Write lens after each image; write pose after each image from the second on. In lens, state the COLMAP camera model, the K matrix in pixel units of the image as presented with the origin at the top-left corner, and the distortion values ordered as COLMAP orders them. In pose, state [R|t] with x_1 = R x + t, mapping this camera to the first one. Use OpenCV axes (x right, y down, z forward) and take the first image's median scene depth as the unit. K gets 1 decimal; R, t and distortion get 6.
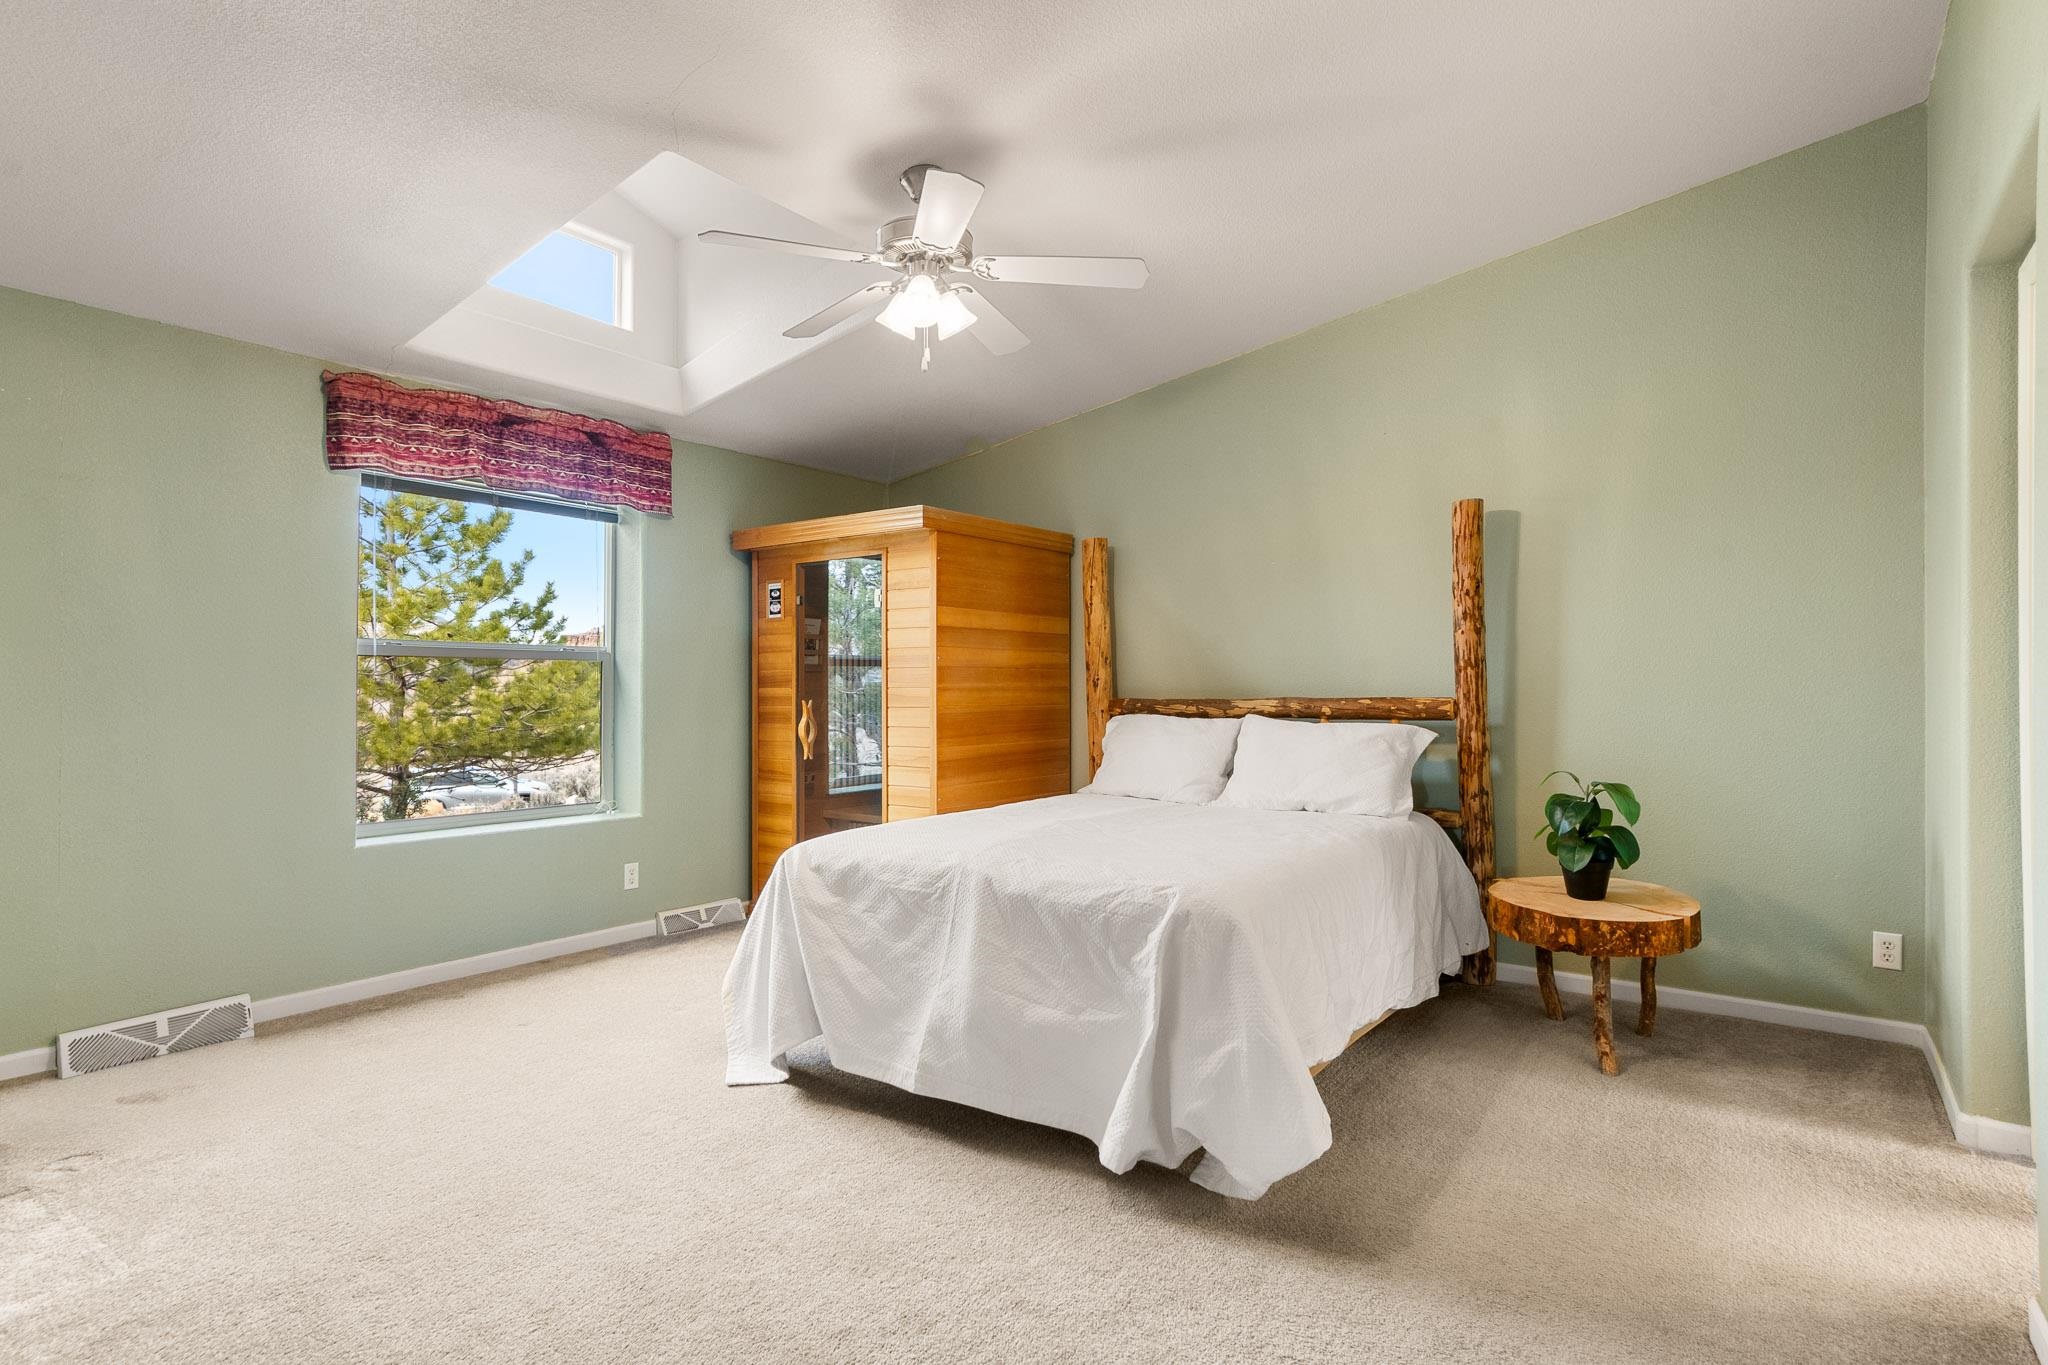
lens RADIAL K [[1047.4, 0, 1028.1], [0, 1047.4, 682.6], [0, 0, 1]] dist [0.004514, 0.008776]
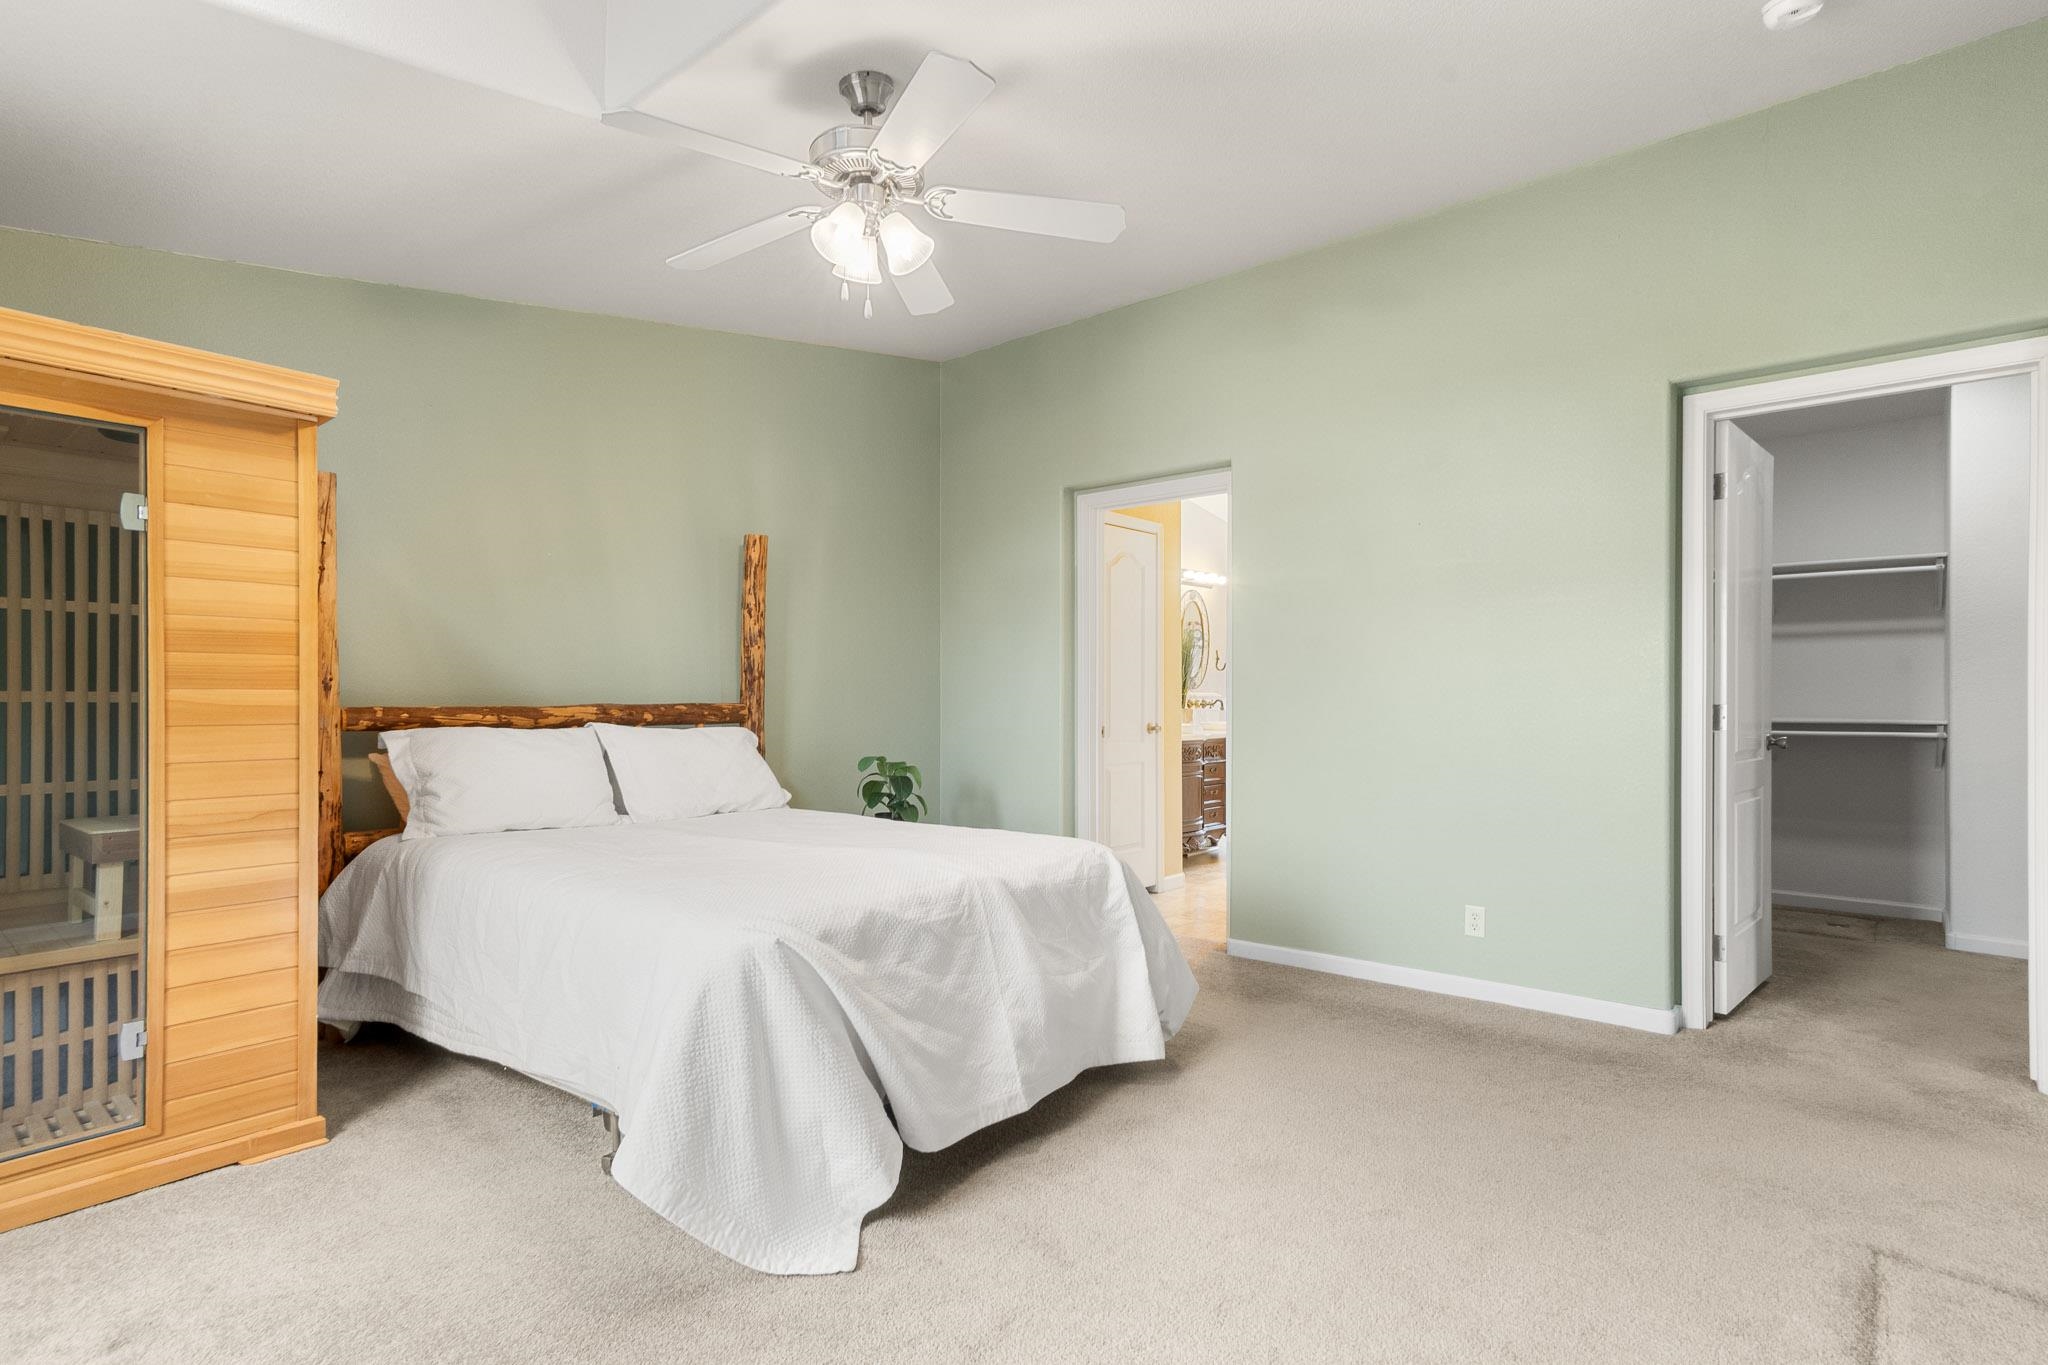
lens RADIAL K [[1021.9, 0, 1026.5], [0, 1021.9, 695.9], [0, 0, 1]] dist [0.003803, 0.016416]
pose [[0.066502, 0.004213, 0.997777, -0.959418], [-0.011477, 0.999928, -0.003457, 0.008976], [-0.997720, -0.011222, 0.066546, 0.851806]]
